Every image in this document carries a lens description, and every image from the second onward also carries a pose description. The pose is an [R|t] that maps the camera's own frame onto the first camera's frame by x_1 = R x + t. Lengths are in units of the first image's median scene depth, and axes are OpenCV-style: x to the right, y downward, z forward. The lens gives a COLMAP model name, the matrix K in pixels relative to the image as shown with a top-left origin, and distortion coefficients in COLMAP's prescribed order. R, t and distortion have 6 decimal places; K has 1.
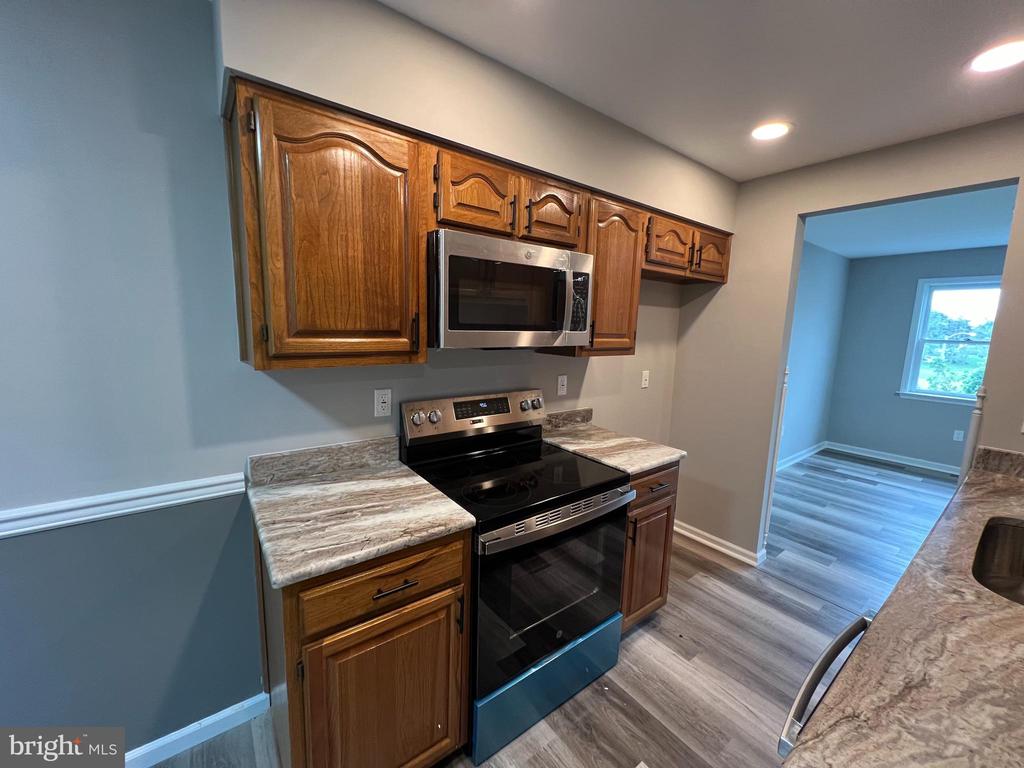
lens RADIAL K [[409.4, 0, 511.6], [0, 409.4, 381.6], [0, 0, 1]] dist [-0.002748, 0.000846]
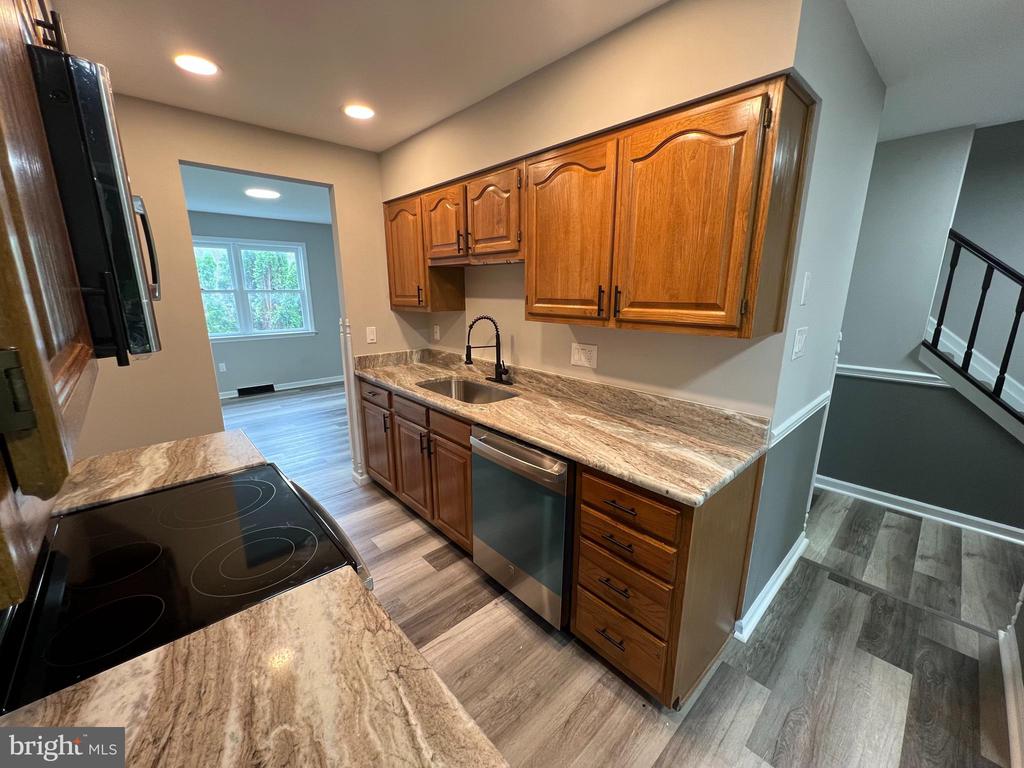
lens RADIAL K [[409.4, 0, 511.5], [0, 409.4, 383.9], [0, 0, 1]] dist [-0.002748, 0.000846]
pose [[-0.098145, -0.255871, 0.961716, -0.470659], [0.132278, 0.954453, 0.267437, -0.083364], [-0.986342, 0.153462, -0.059829, 0.456167]]
